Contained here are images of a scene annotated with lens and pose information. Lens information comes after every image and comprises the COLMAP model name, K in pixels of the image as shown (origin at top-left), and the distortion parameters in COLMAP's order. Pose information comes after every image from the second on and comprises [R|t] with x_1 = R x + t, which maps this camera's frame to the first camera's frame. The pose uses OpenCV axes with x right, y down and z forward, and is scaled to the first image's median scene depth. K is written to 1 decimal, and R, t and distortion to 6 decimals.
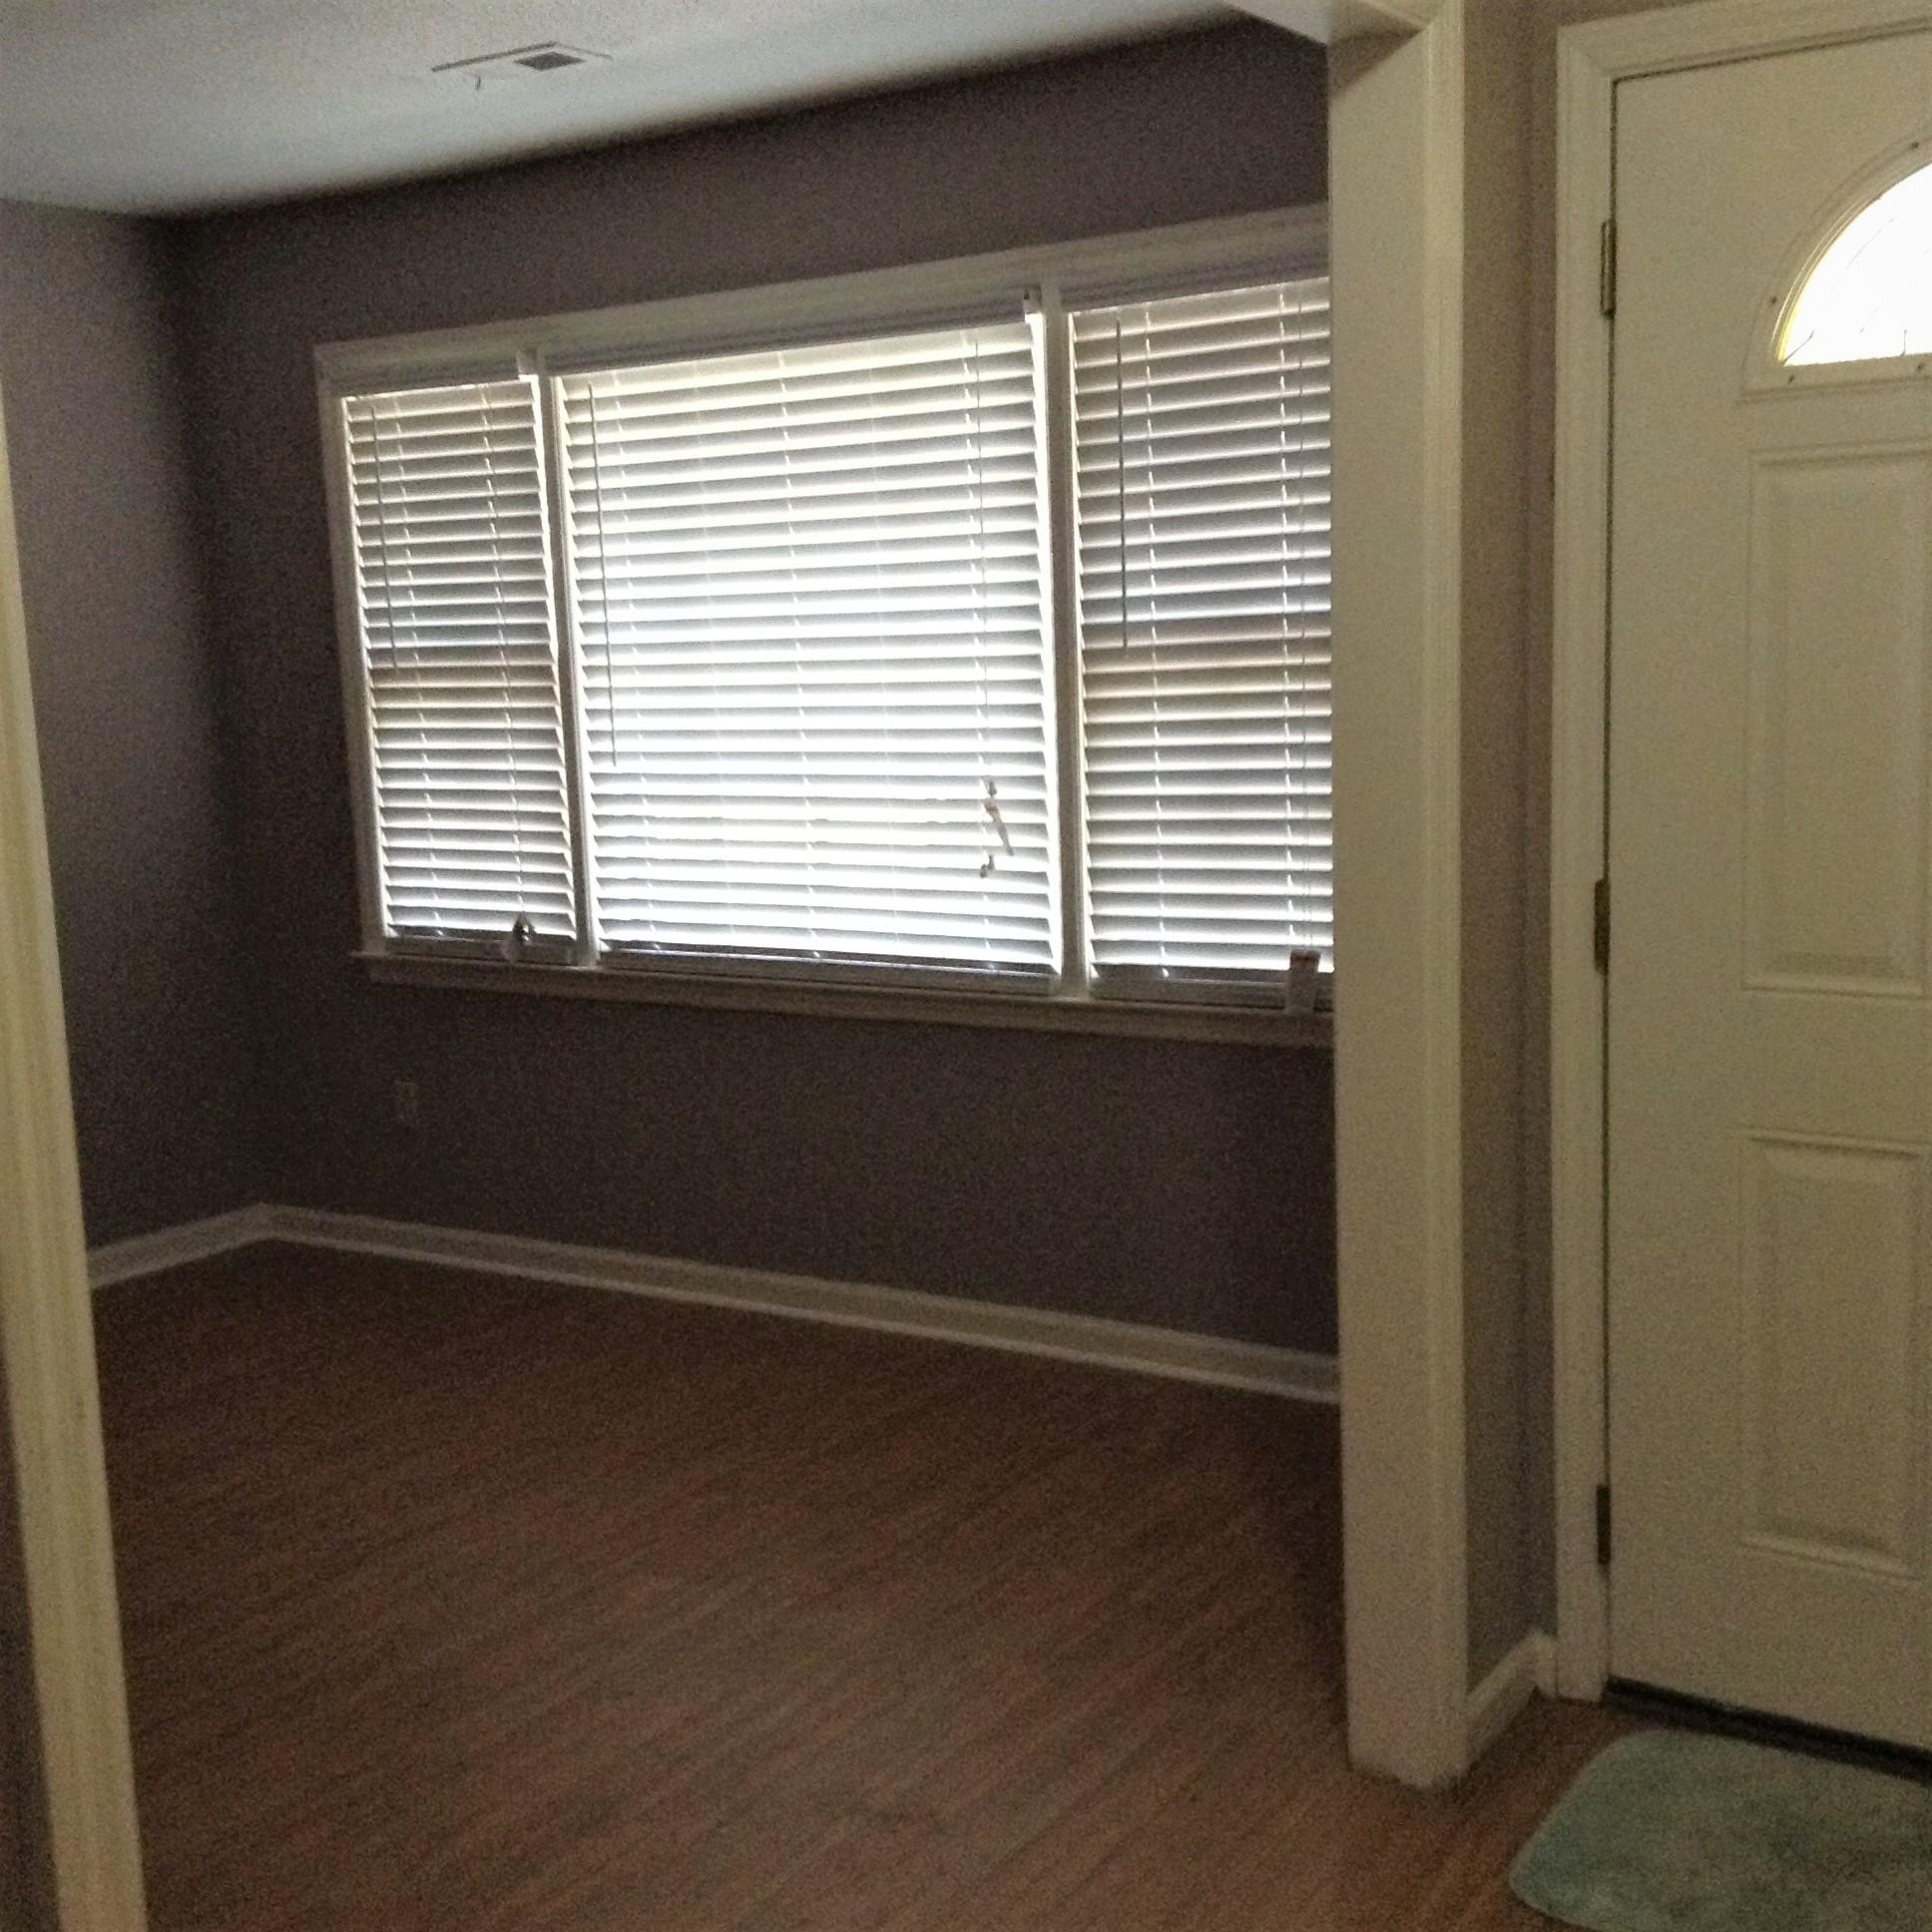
lens RADIAL K [[2400.5, 0, 966.0], [0, 2400.5, 966.0], [0, 0, 1]] dist [0.233370, -0.592725]
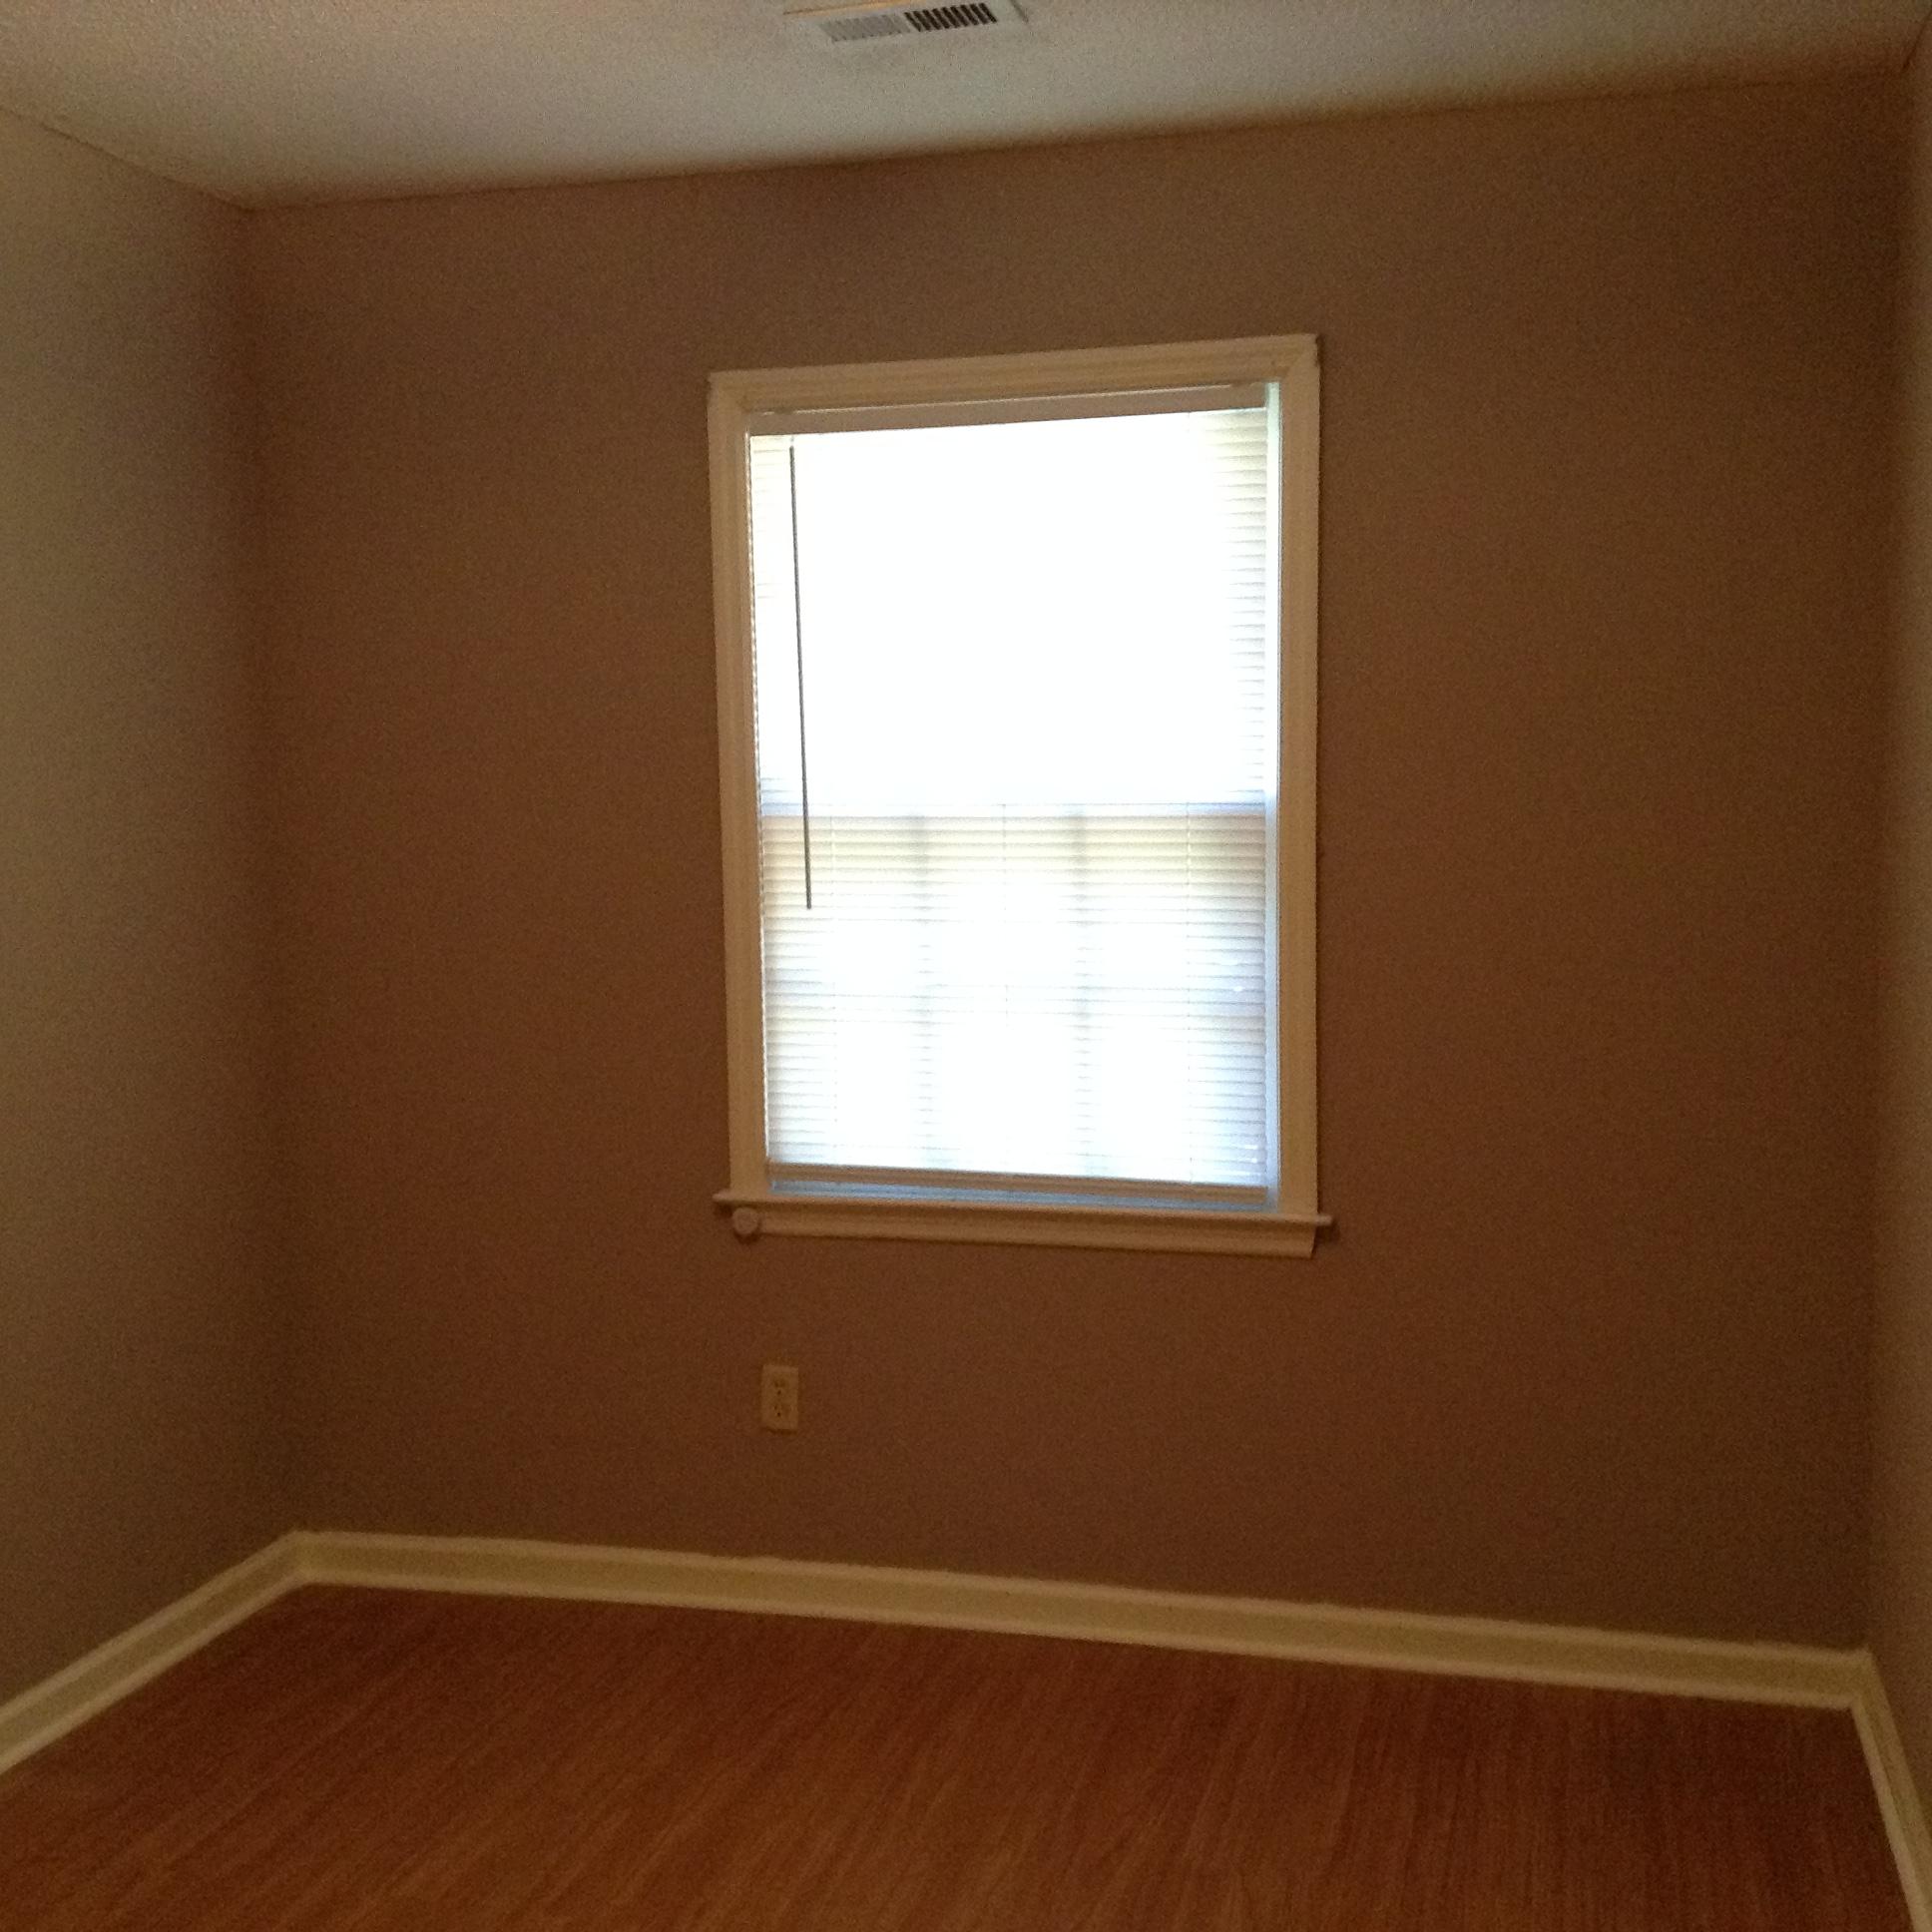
lens RADIAL K [[2400.5, 0, 966.0], [0, 2400.5, 966.0], [0, 0, 1]] dist [0.233370, -0.592725]
pose [[0.944441, 0.005822, 0.328629, -0.415674], [0.017338, 0.997569, -0.067501, -0.022680], [-0.328223, 0.069448, 0.942044, 0.284905]]
